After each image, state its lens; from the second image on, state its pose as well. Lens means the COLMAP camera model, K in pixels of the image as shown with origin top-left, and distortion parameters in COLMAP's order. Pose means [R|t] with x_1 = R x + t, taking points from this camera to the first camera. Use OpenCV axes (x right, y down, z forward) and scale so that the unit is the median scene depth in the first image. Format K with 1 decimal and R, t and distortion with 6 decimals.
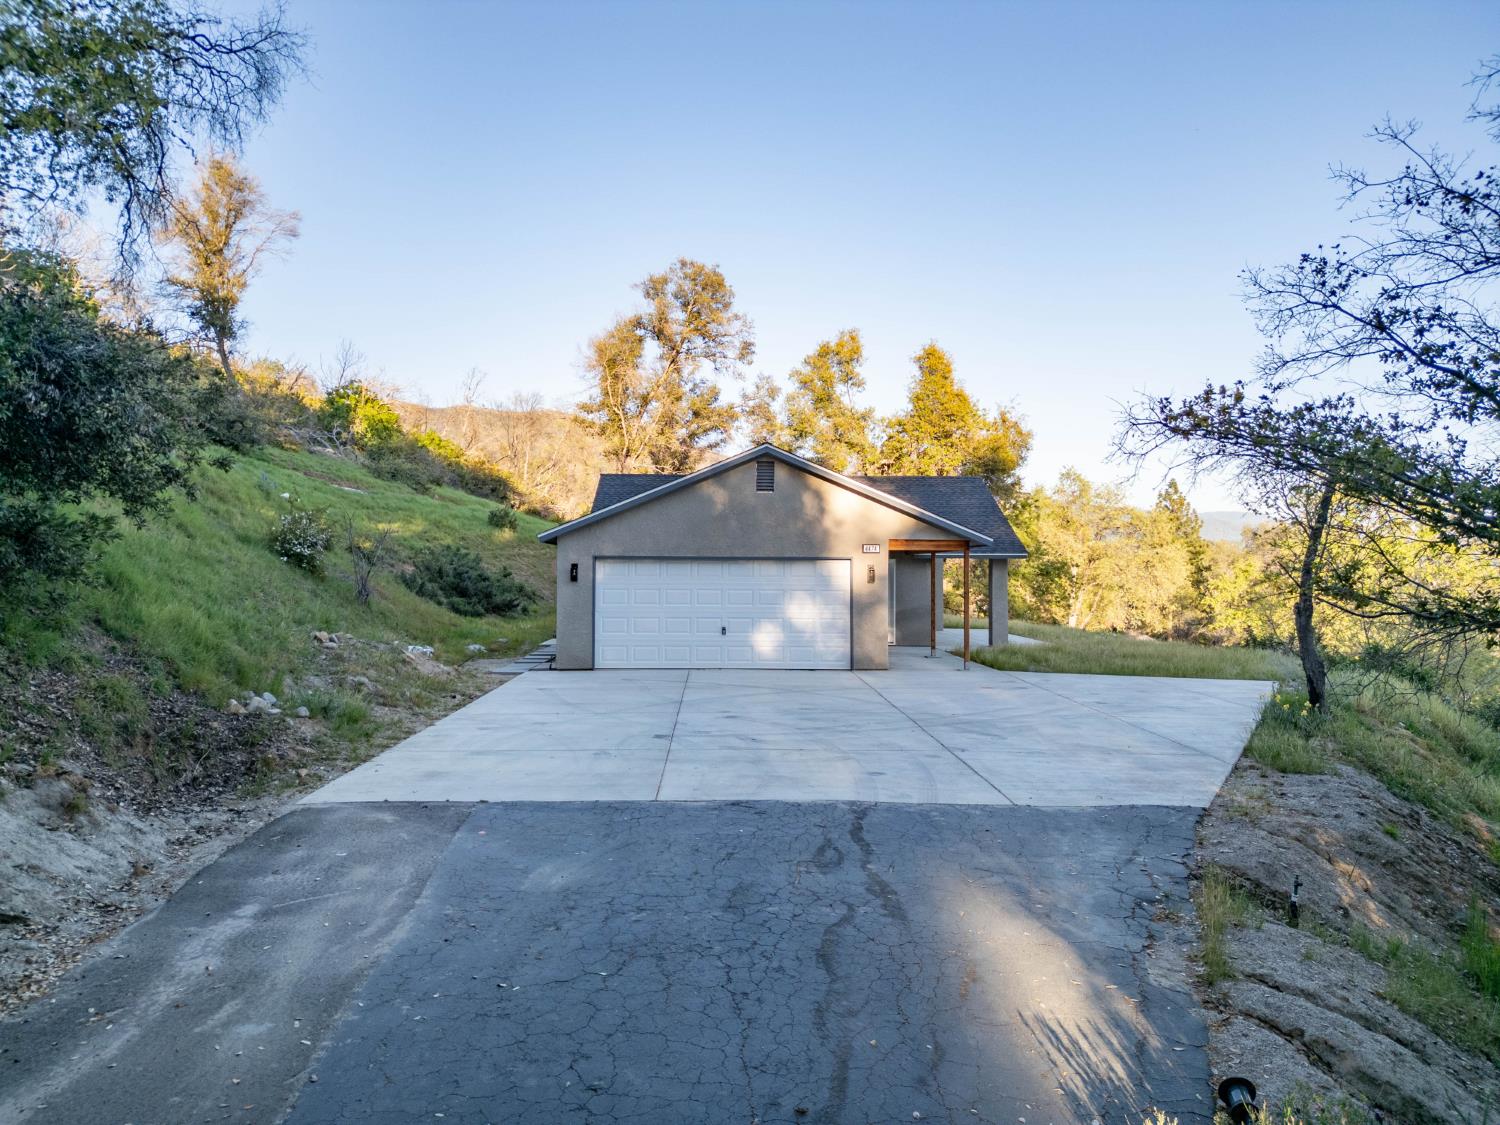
lens RADIAL K [[1047.5, 0, 752.8], [0, 1047.5, 562.2], [0, 0, 1]] dist [0.073024, -0.068939]
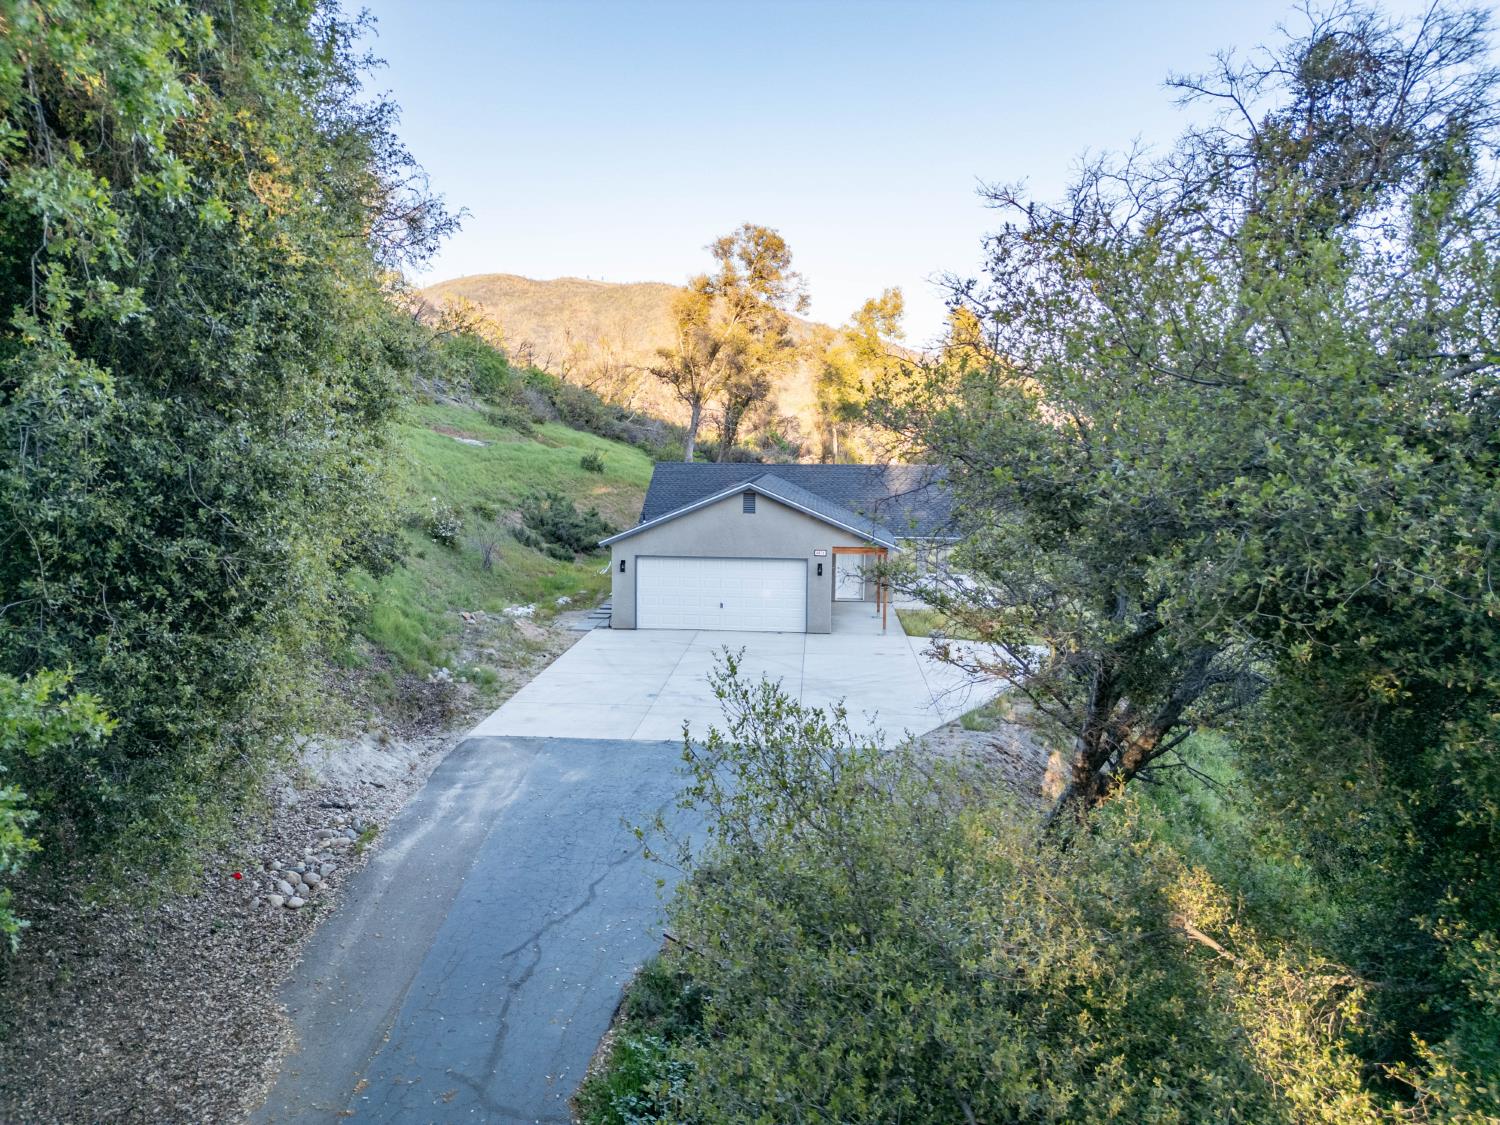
lens RADIAL K [[1047.5, 0, 747.9], [0, 1047.5, 566.2], [0, 0, 1]] dist [0.073024, -0.068939]
pose [[0.994643, 0.016175, -0.102101, 0.170251], [-0.003653, 0.992565, 0.121664, -0.181947], [0.103310, -0.120639, 0.987306, -0.492253]]
